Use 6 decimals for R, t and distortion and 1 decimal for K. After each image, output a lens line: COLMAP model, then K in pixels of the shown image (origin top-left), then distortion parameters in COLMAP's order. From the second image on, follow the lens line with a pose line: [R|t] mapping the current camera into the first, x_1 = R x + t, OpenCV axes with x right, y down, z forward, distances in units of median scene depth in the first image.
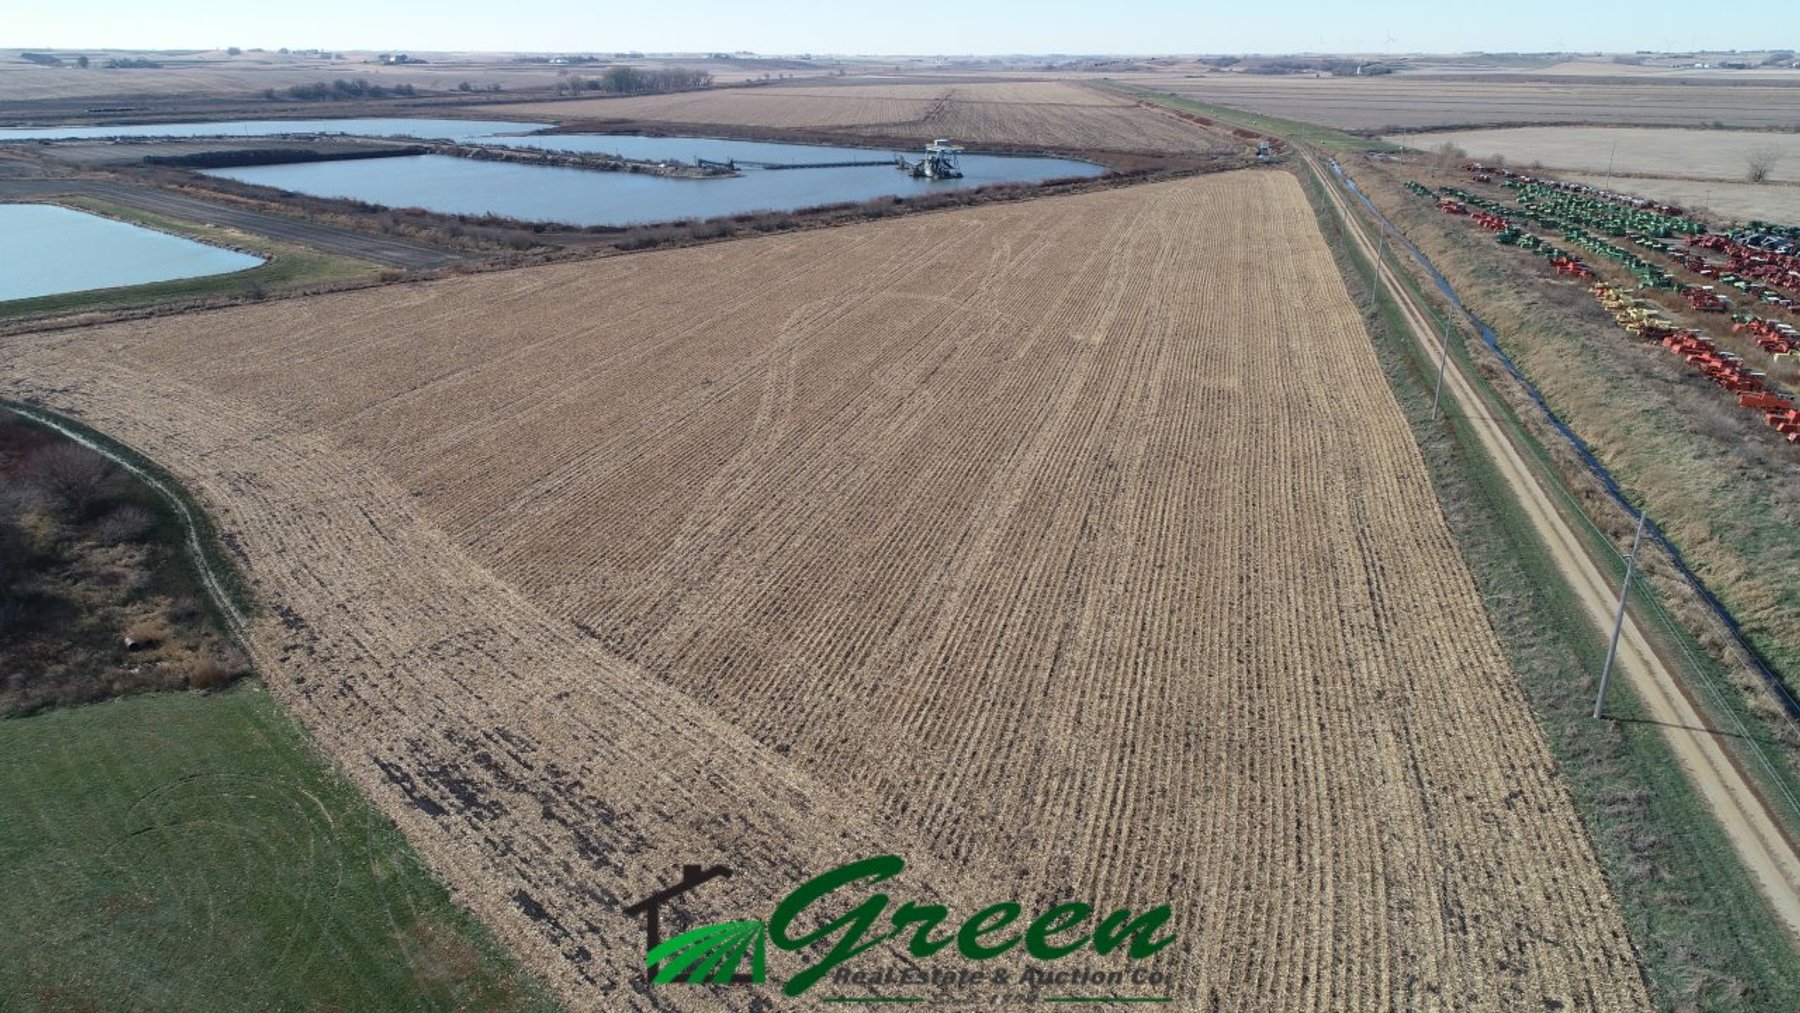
lens RADIAL K [[1208.4, 0, 900.0], [0, 1208.4, 506.5], [0, 0, 1]] dist [-0.000103, 0.002106]
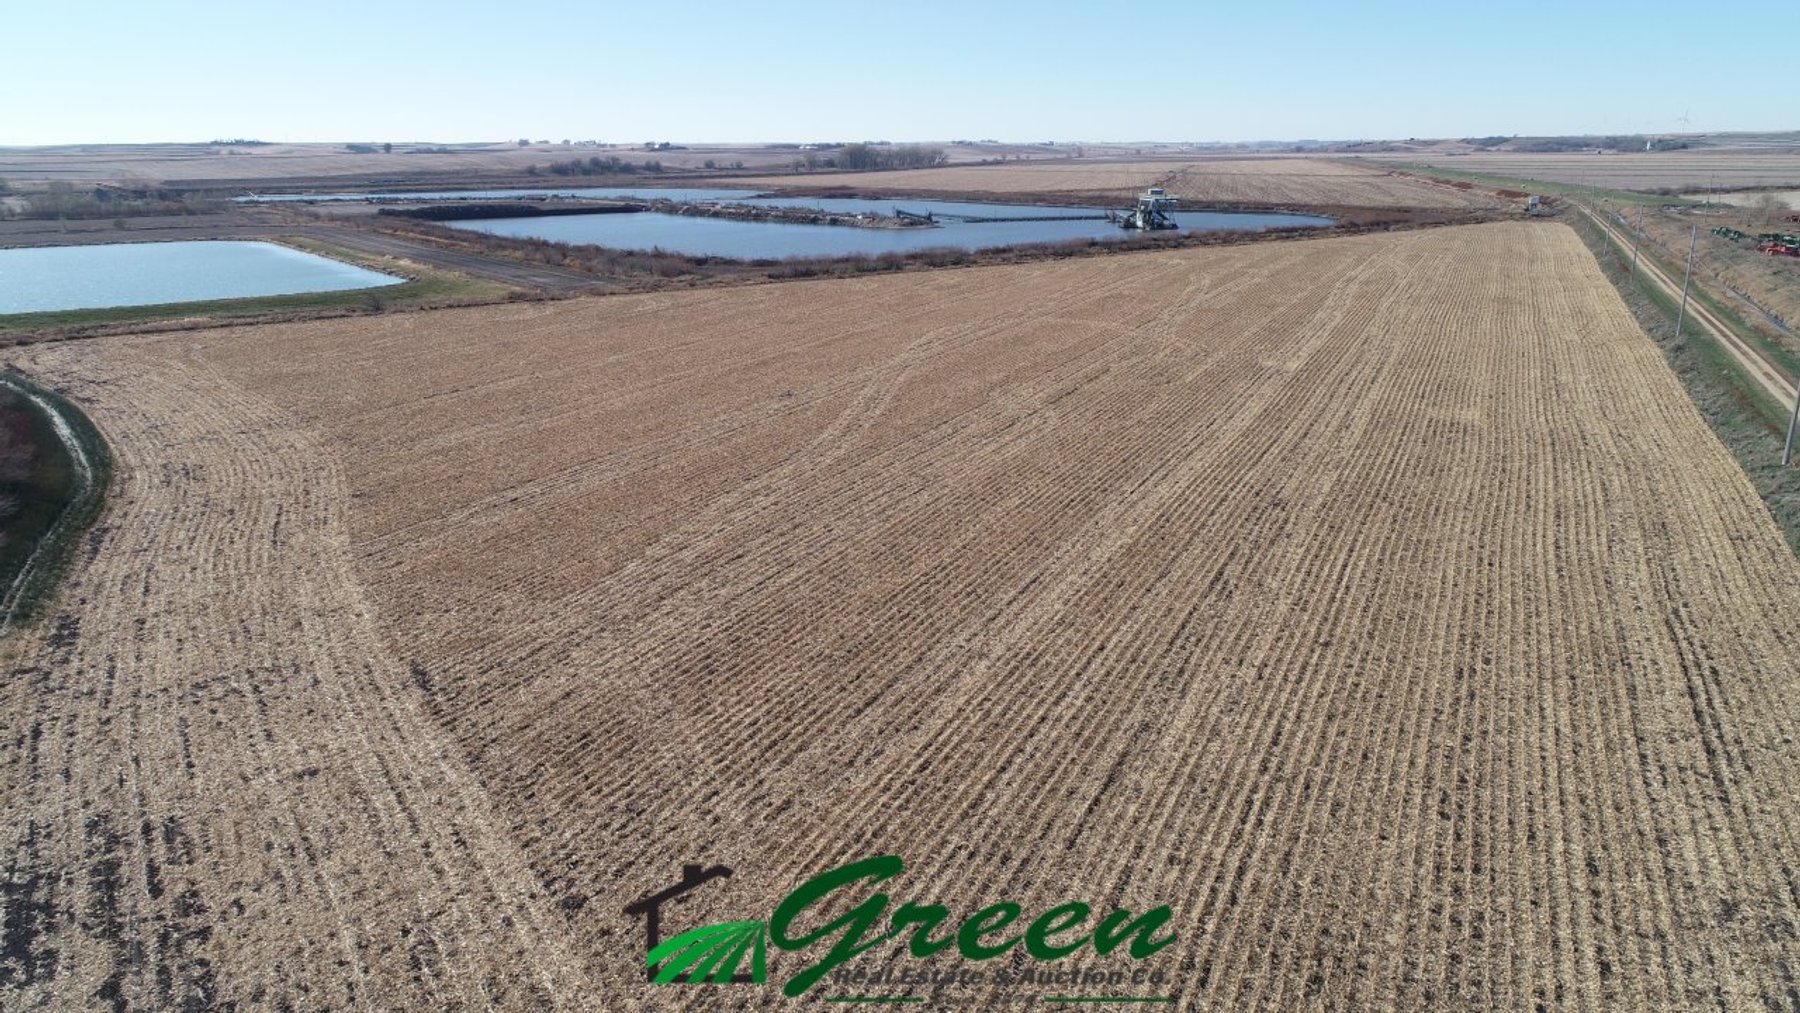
lens RADIAL K [[1208.4, 0, 900.0], [0, 1208.4, 506.5], [0, 0, 1]] dist [-0.000103, 0.002106]
pose [[0.981452, 0.045108, -0.186324, 0.102038], [-0.057578, 0.996410, -0.062063, 0.027181], [0.182856, 0.071640, 0.980526, 0.305524]]
